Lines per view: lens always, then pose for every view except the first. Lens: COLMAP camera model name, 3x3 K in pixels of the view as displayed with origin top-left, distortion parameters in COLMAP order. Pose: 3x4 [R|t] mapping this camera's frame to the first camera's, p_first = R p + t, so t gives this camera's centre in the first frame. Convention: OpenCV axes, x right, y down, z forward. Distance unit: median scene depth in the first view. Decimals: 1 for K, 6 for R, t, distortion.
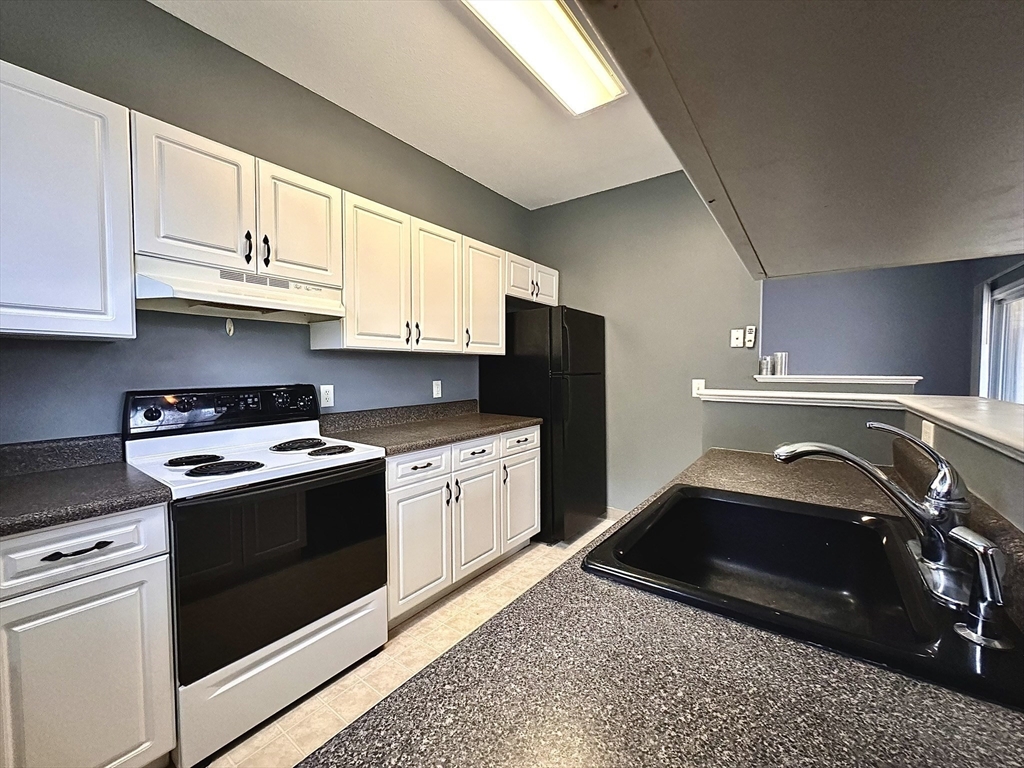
lens RADIAL K [[410.5, 0, 512.0], [0, 410.5, 384.0], [0, 0, 1]] dist [-0.000861, 0.000507]
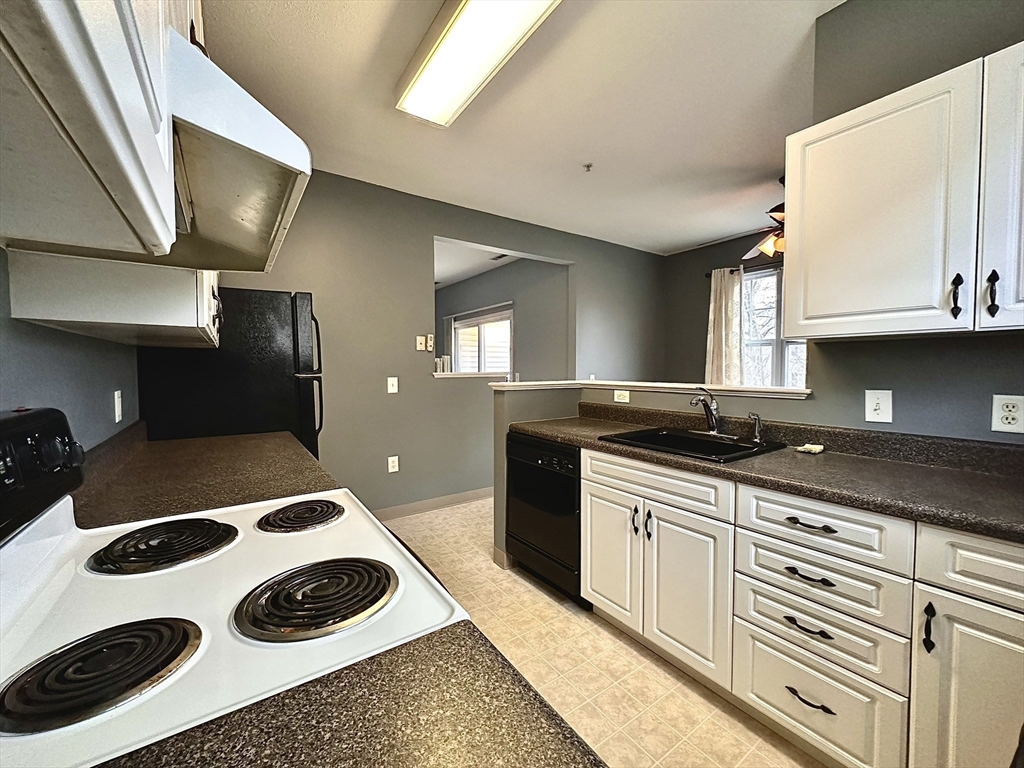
lens RADIAL K [[410.5, 0, 512.0], [0, 410.5, 384.0], [0, 0, 1]] dist [-0.000861, 0.000507]
pose [[-0.323538, 0.030250, -0.945732, 0.425488], [-0.034480, 0.998448, 0.043732, -0.022749], [0.945587, 0.046757, -0.321992, 0.740912]]
